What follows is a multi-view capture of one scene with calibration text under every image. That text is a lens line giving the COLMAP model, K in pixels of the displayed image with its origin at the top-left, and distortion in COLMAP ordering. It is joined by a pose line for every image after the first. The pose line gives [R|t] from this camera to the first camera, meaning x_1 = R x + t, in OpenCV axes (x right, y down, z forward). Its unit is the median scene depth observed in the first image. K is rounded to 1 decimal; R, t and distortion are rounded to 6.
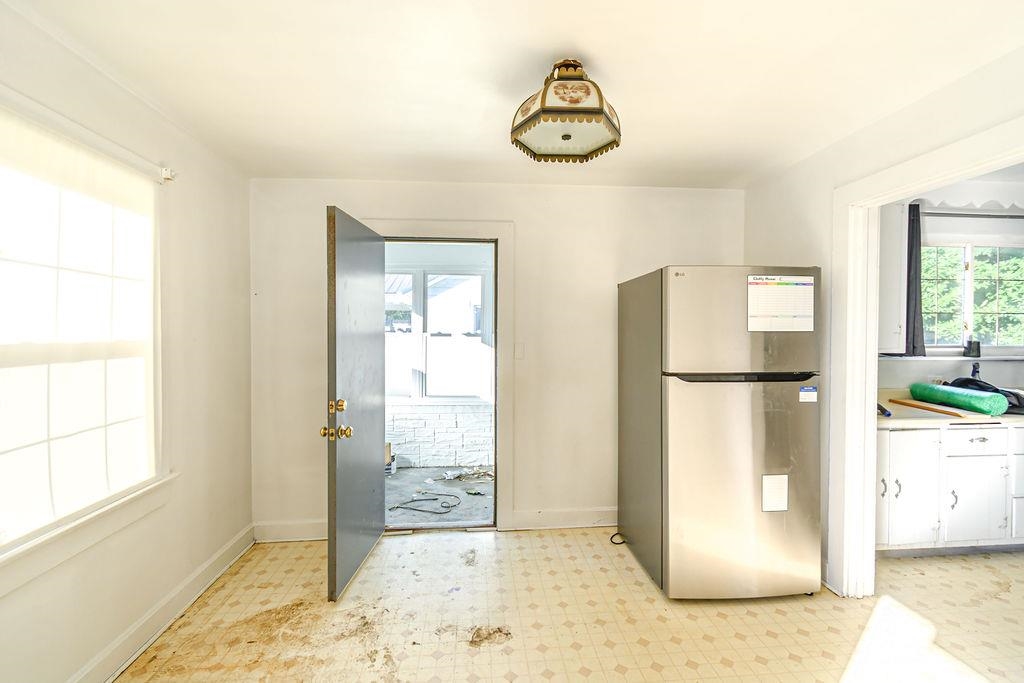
lens RADIAL K [[457.5, 0, 508.7], [0, 457.5, 336.7], [0, 0, 1]] dist [0.012262, -0.006595]
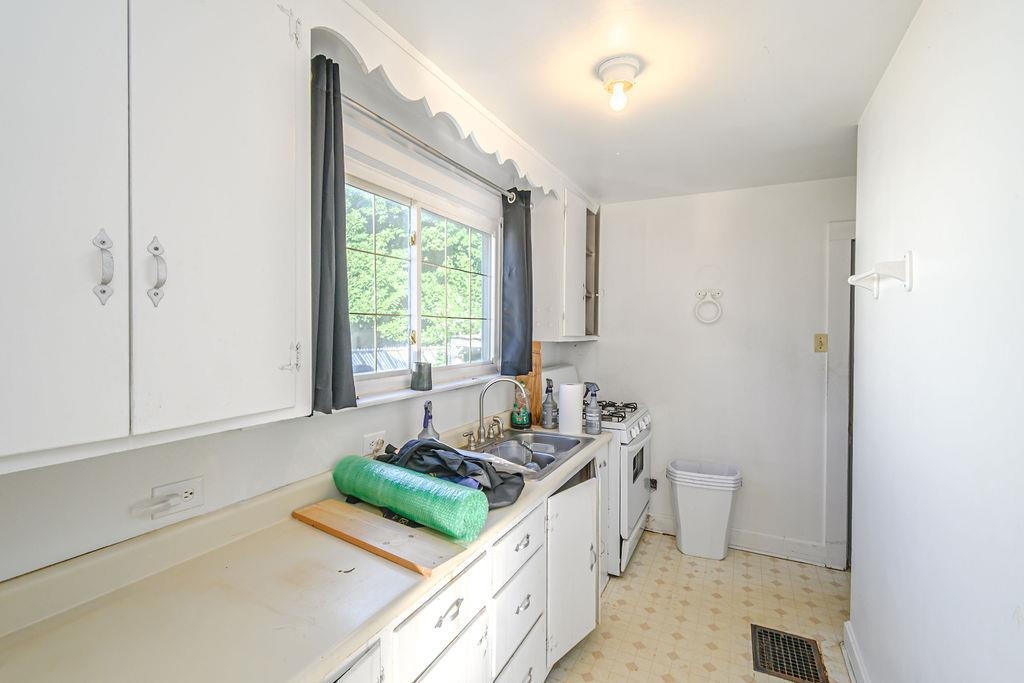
lens RADIAL K [[457.5, 0, 508.7], [0, 457.5, 336.7], [0, 0, 1]] dist [0.012262, -0.006595]
pose [[0.524601, -0.016064, 0.851197, 0.578187], [0.011882, 0.999863, 0.011547, -0.030763], [-0.851265, 0.004056, 0.524720, 0.609549]]
